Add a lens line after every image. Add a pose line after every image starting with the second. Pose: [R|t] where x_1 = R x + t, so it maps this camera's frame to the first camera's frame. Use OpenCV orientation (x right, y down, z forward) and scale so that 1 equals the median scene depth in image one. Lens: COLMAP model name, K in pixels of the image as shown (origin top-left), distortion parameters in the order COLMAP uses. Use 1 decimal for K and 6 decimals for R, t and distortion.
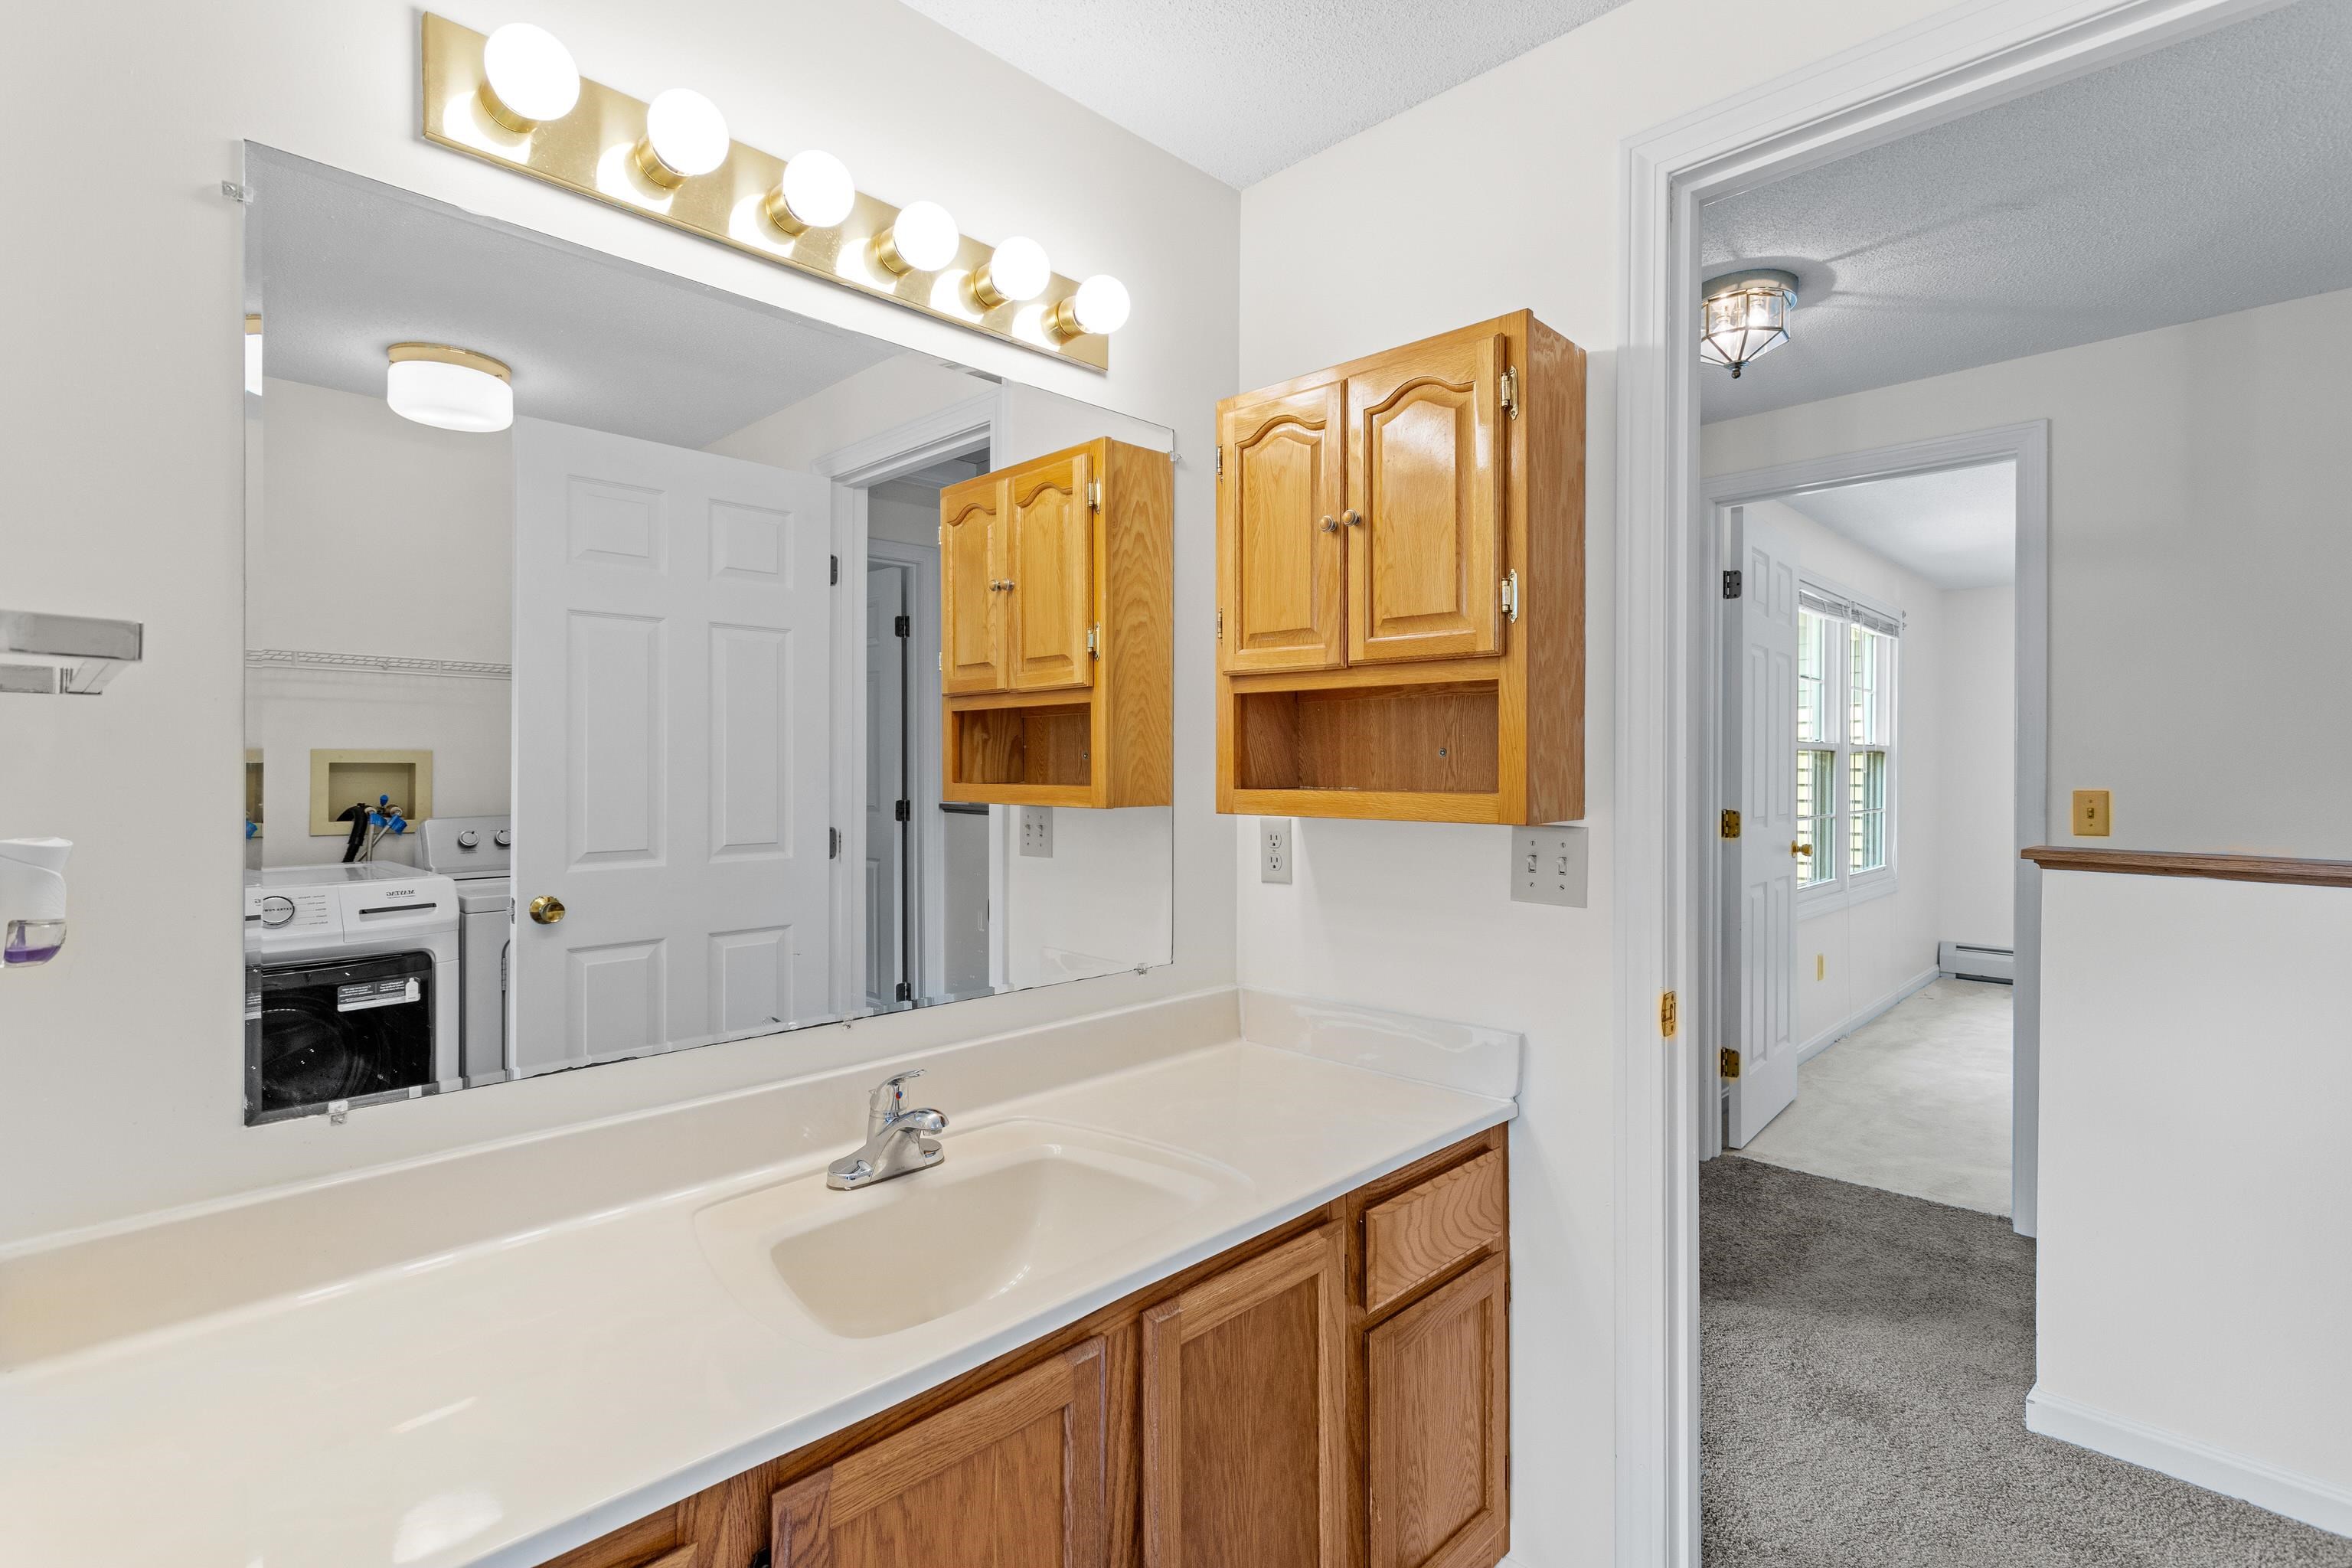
lens RADIAL K [[1117.2, 0, 1166.4], [0, 1117.2, 773.8], [0, 0, 1]] dist [0.003534, 0.000094]
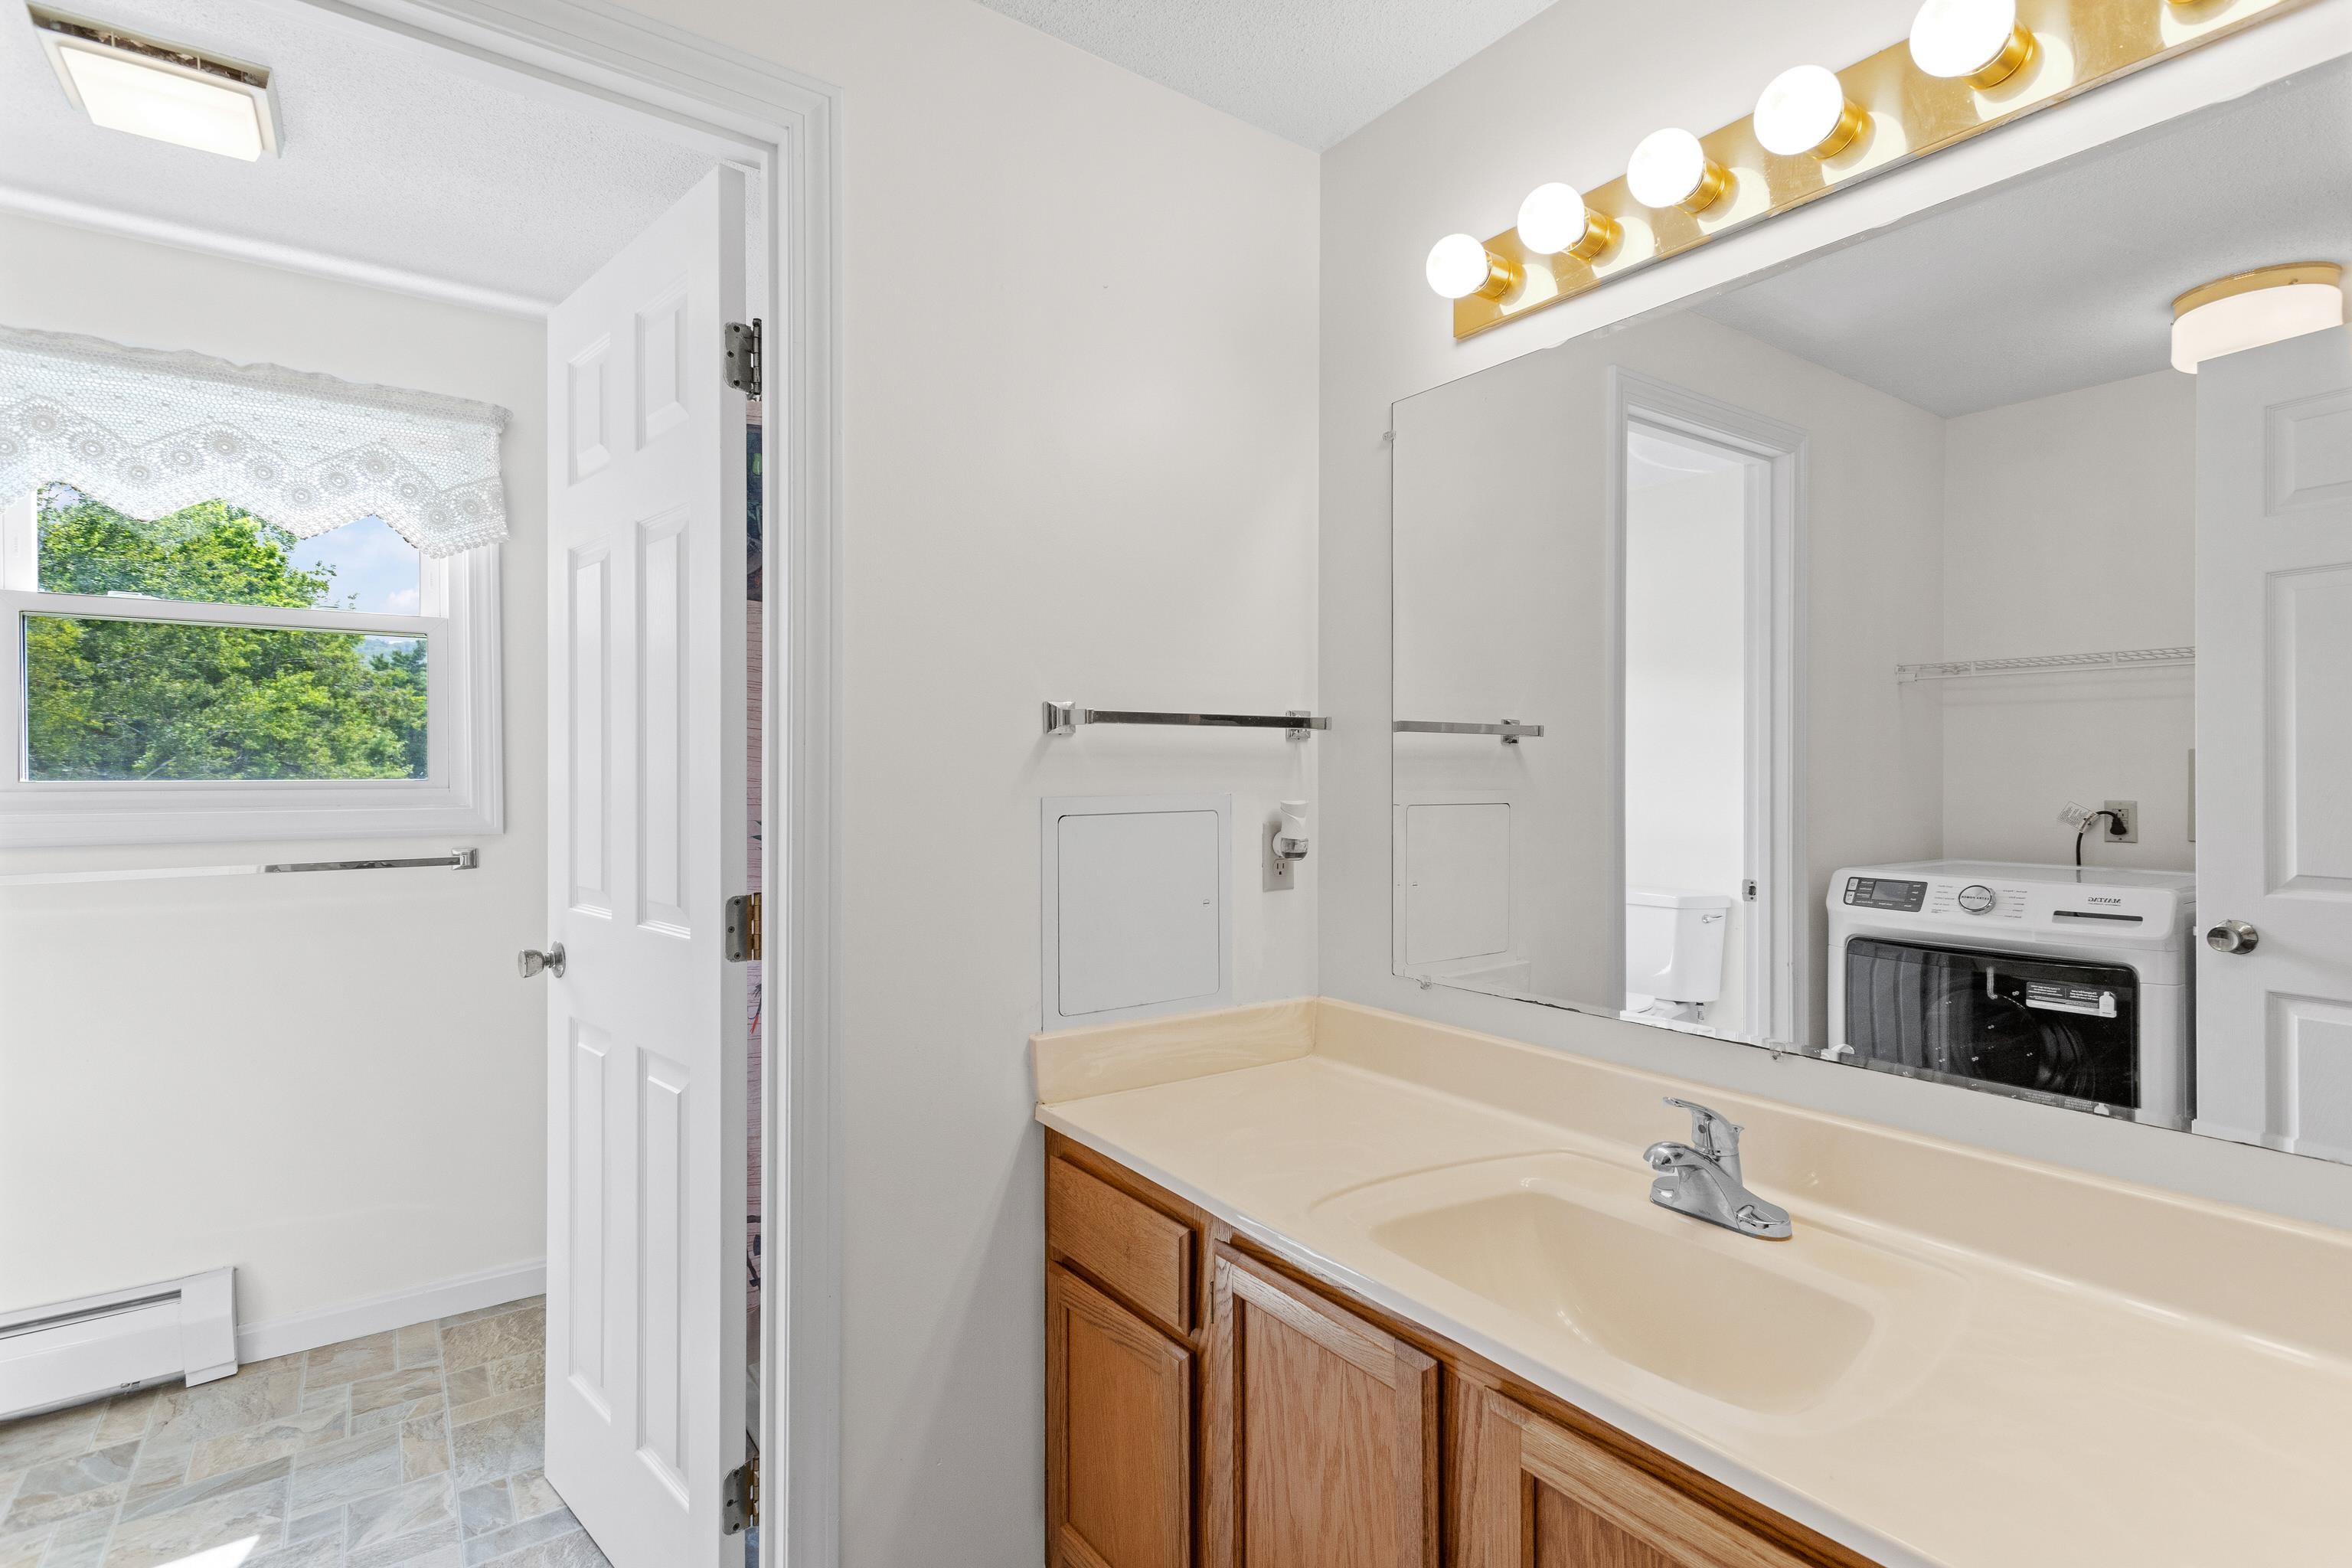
lens RADIAL K [[1118.1, 0, 1188.2], [0, 1118.1, 765.7], [0, 0, 1]] dist [-0.000410, -0.000396]
pose [[-0.160711, -0.005460, -0.986986, 0.390974], [-0.006221, 0.999970, -0.004519, 0.002076], [0.986982, 0.005414, -0.160740, 0.405128]]
